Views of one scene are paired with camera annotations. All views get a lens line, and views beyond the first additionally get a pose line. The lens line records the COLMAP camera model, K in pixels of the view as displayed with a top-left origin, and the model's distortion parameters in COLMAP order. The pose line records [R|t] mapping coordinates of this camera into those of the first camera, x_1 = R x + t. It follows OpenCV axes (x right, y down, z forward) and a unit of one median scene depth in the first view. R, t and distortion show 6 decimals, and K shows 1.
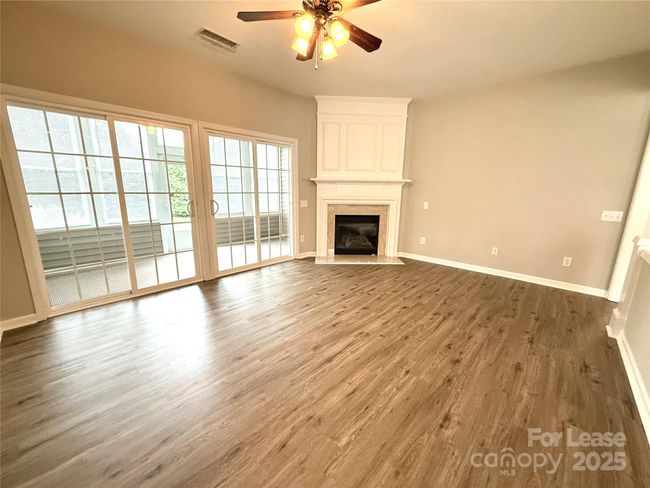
lens RADIAL K [[259.3, 0, 324.5], [0, 259.3, 243.9], [0, 0, 1]] dist [-0.001944, 0.000999]
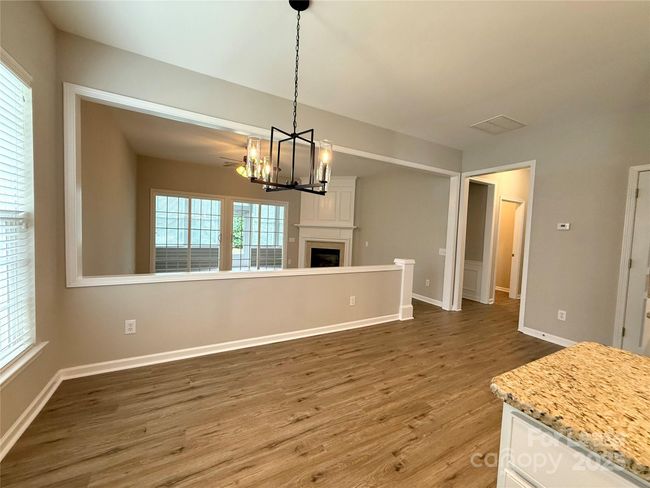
lens RADIAL K [[259.3, 0, 325.1], [0, 259.3, 242.9], [0, 0, 1]] dist [-0.001944, 0.000999]
pose [[0.950854, 0.041892, -0.306792, 0.909220], [-0.095290, 0.982310, -0.161205, 0.152987], [0.294612, 0.182516, 0.938025, -0.648723]]
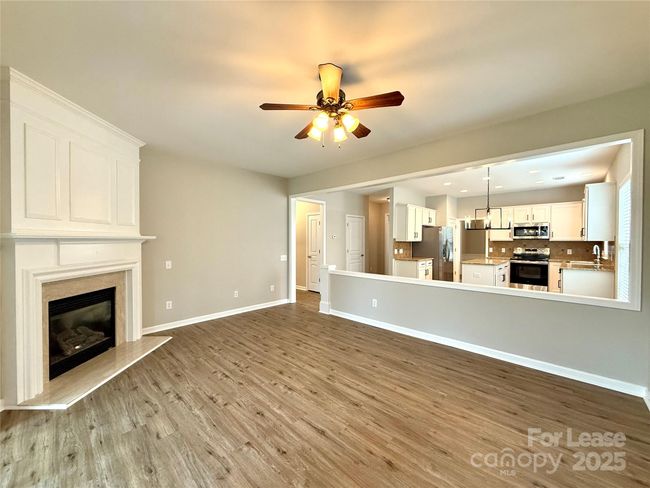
lens RADIAL K [[259.3, 0, 322.8], [0, 259.3, 244.6], [0, 0, 1]] dist [-0.001944, 0.000999]
pose [[0.013963, -0.028942, 0.999484, -0.714303], [0.214039, 0.976498, 0.025286, -0.185291], [-0.976725, 0.213576, 0.019830, 0.669815]]
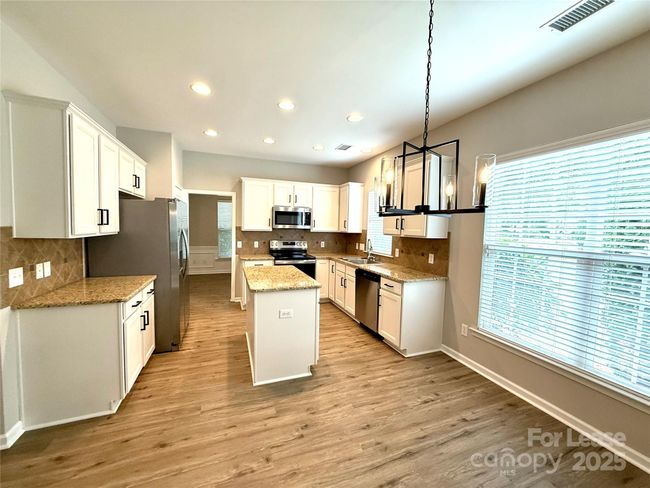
lens RADIAL K [[259.3, 0, 323.3], [0, 259.3, 242.5], [0, 0, 1]] dist [-0.001944, 0.000999]
pose [[-0.897153, -0.060120, 0.437610, 0.624543], [0.061942, 0.963783, 0.259395, -0.120789], [-0.437355, 0.259824, -0.860937, 0.298766]]
